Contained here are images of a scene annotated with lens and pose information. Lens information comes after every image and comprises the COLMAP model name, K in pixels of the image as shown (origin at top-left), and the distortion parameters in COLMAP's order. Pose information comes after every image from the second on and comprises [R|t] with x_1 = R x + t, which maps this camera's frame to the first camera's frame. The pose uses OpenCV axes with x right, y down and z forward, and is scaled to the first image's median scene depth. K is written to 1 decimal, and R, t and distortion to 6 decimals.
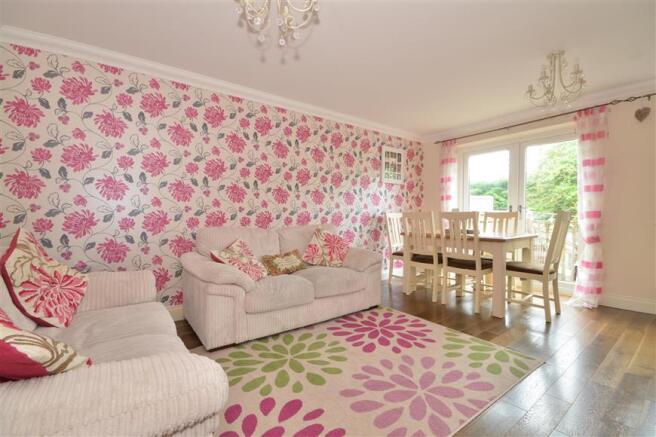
lens RADIAL K [[286.4, 0, 331.7], [0, 286.4, 219.9], [0, 0, 1]] dist [0.003184, -0.005135]
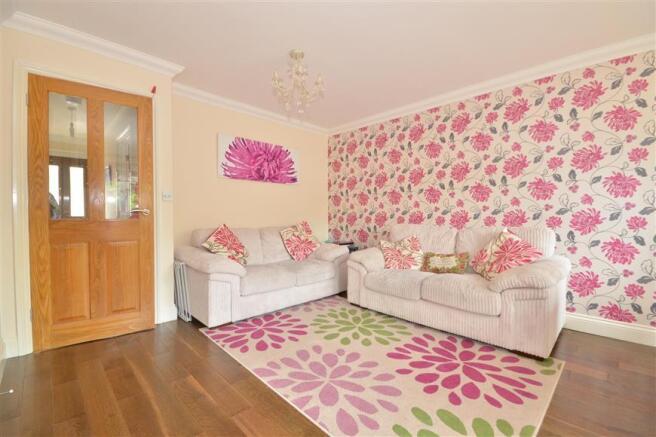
lens RADIAL K [[286.4, 0, 330.2], [0, 286.4, 222.9], [0, 0, 1]] dist [0.003184, -0.005135]
pose [[0.139846, 0.027245, -0.989798, 0.810055], [-0.017644, 0.999531, 0.025020, -0.005662], [0.990016, 0.013965, 0.140261, 0.514515]]
